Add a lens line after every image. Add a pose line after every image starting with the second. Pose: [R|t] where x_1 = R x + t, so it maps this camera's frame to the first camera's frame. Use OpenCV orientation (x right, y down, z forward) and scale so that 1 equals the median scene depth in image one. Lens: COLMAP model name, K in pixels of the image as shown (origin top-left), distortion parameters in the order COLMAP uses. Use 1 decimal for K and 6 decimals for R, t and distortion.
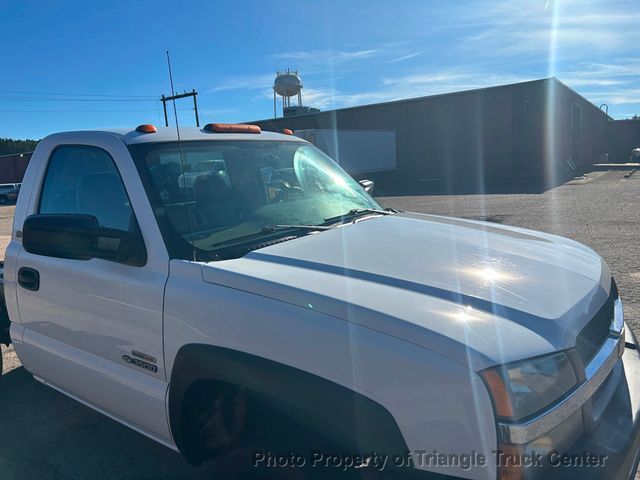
lens RADIAL K [[482.6, 0, 323.7], [0, 482.6, 247.7], [0, 0, 1]] dist [0.043299, -0.056727]
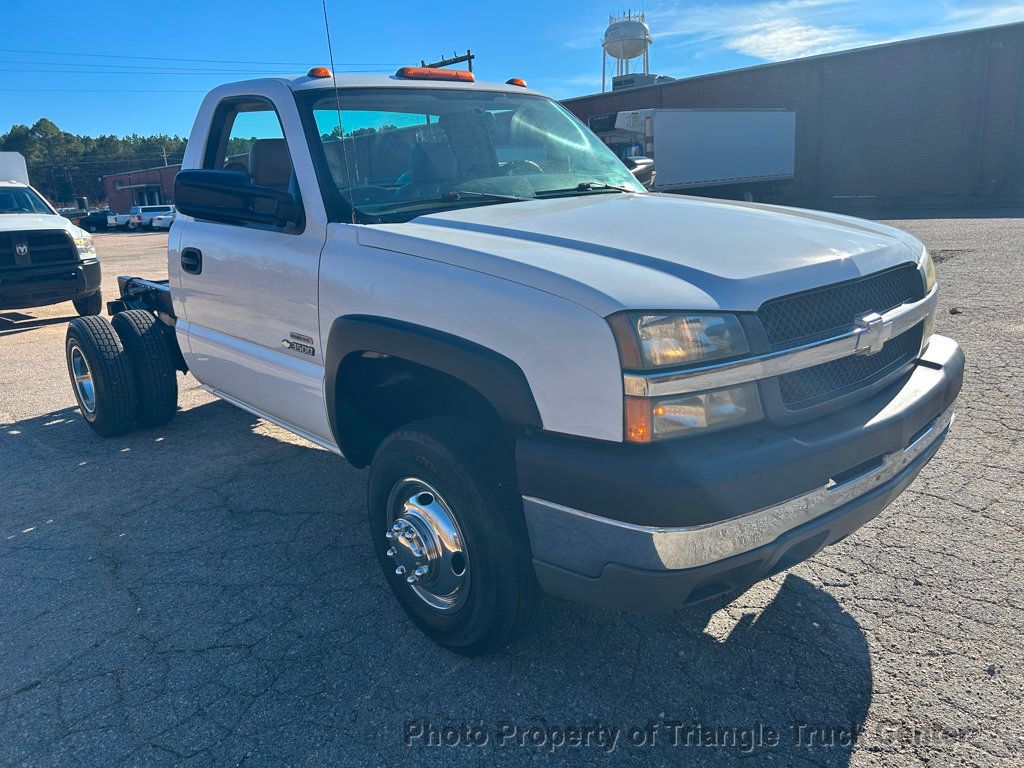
lens RADIAL K [[773.0, 0, 502.8], [0, 773.0, 392.4], [0, 0, 1]] dist [0.052855, -0.062678]
pose [[0.975033, 0.060683, -0.213610, 0.250490], [-0.039327, 0.993919, 0.102849, 0.142967], [0.218552, -0.091880, 0.971490, -0.249003]]
